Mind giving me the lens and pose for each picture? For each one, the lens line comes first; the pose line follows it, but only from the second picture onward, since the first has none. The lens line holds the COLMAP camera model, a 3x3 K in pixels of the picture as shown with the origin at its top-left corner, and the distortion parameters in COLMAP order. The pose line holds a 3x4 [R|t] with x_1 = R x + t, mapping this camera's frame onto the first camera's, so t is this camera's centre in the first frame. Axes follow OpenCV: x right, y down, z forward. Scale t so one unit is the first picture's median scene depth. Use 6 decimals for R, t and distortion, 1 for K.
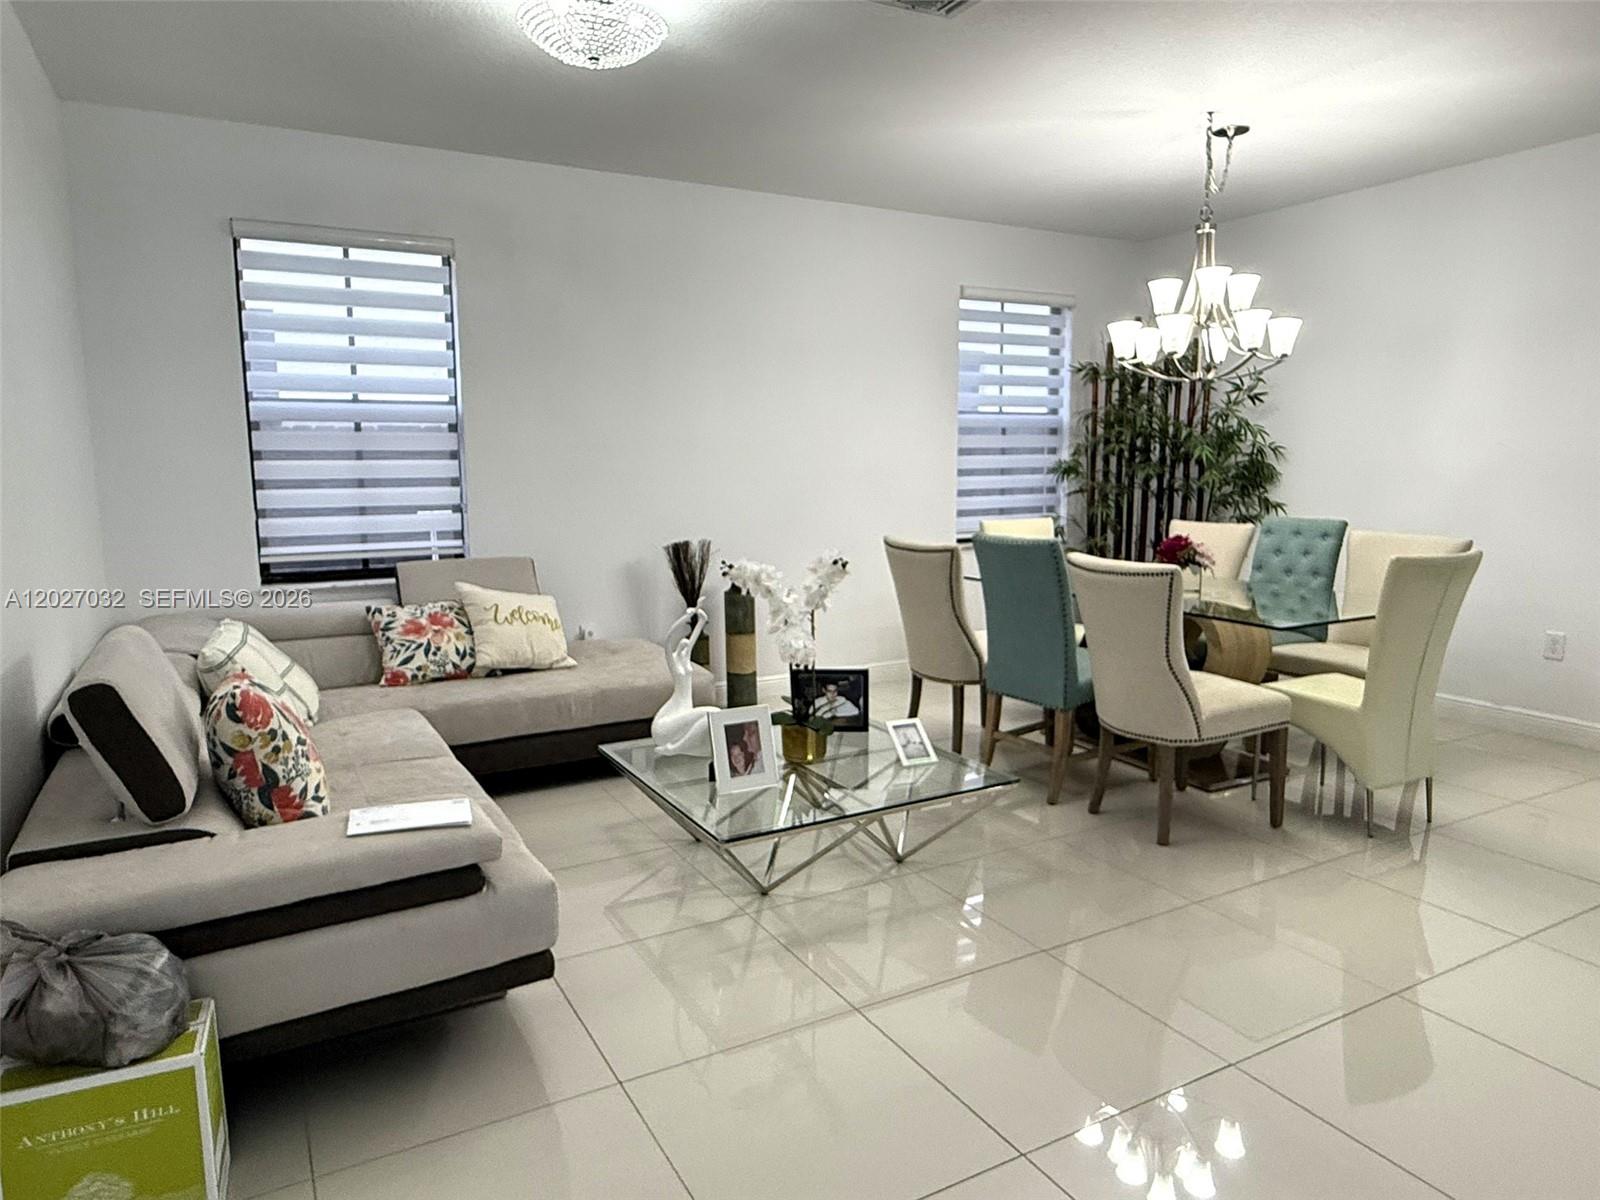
lens RADIAL K [[1019.3, 0, 797.4], [0, 1019.3, 596.8], [0, 0, 1]] dist [-0.001086, 0.000324]
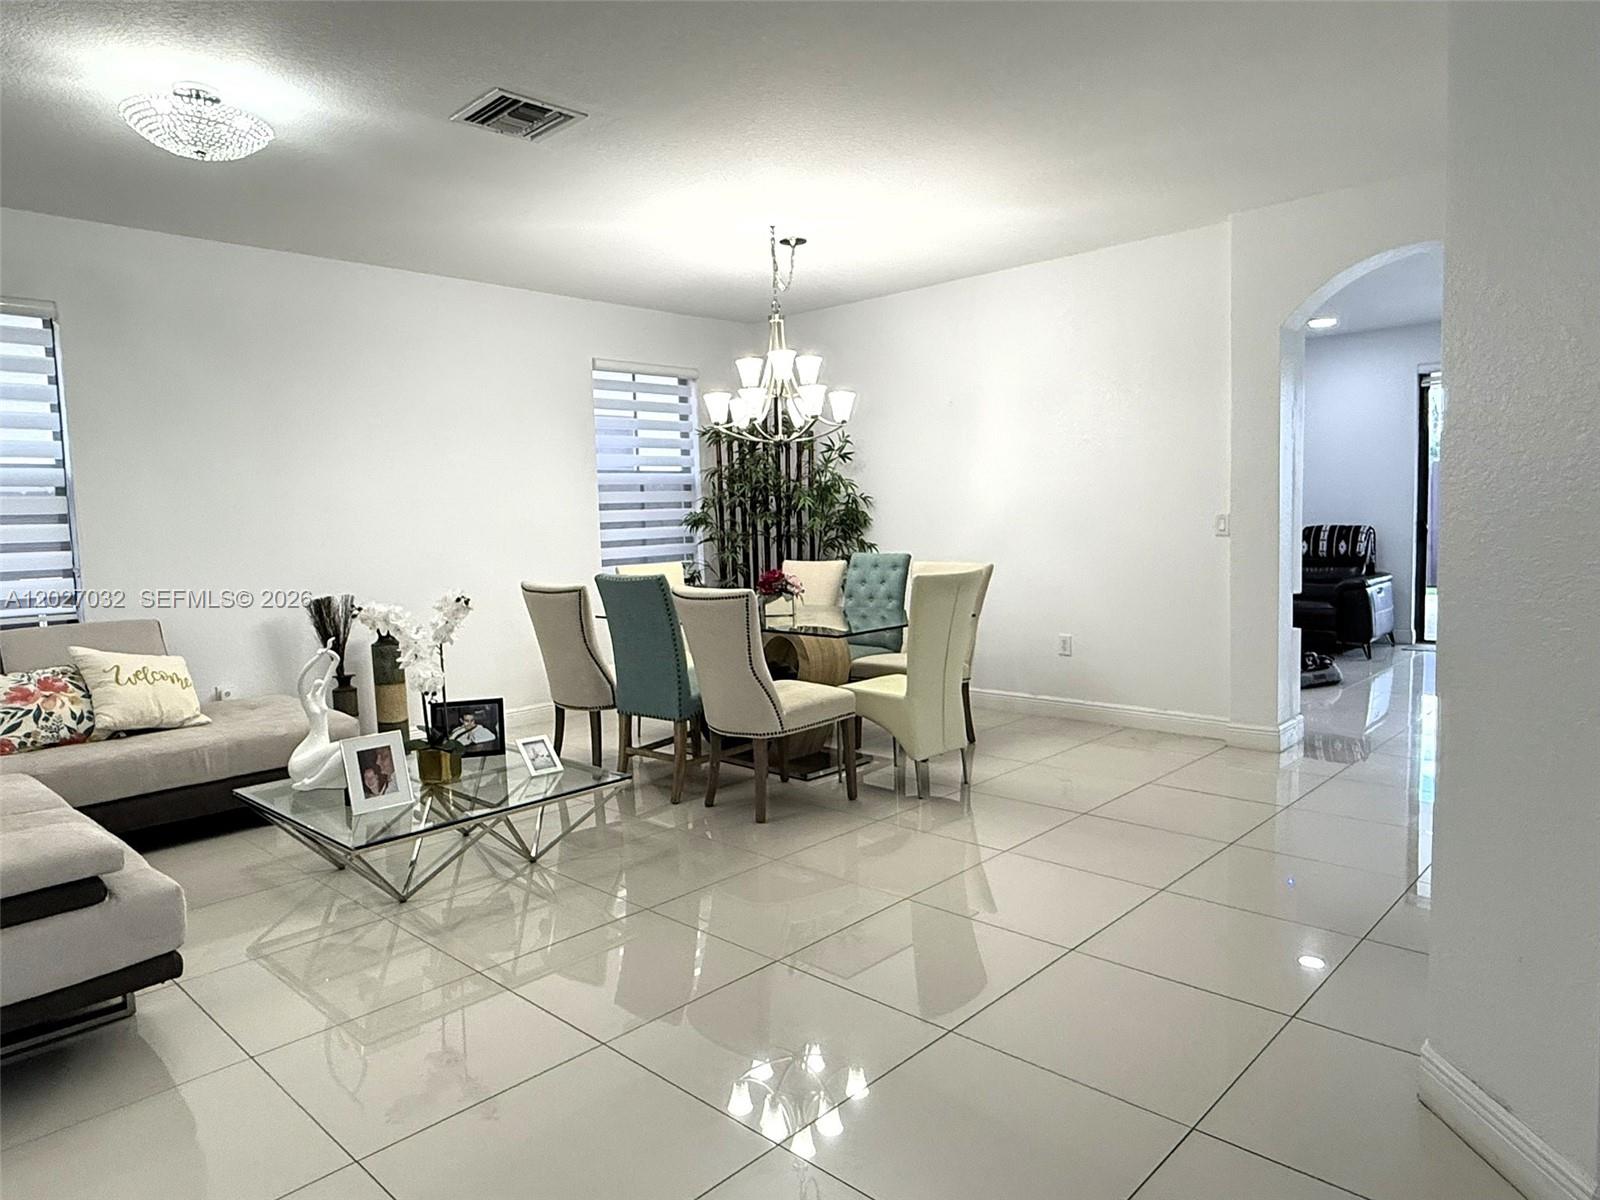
lens RADIAL K [[1019.3, 0, 802.5], [0, 1019.3, 599.2], [0, 0, 1]] dist [-0.001086, 0.000324]
pose [[0.953897, -0.047576, 0.296341, 0.052591], [0.064891, 0.996695, -0.048866, 0.035859], [-0.293037, 0.065842, 0.953831, -0.153068]]
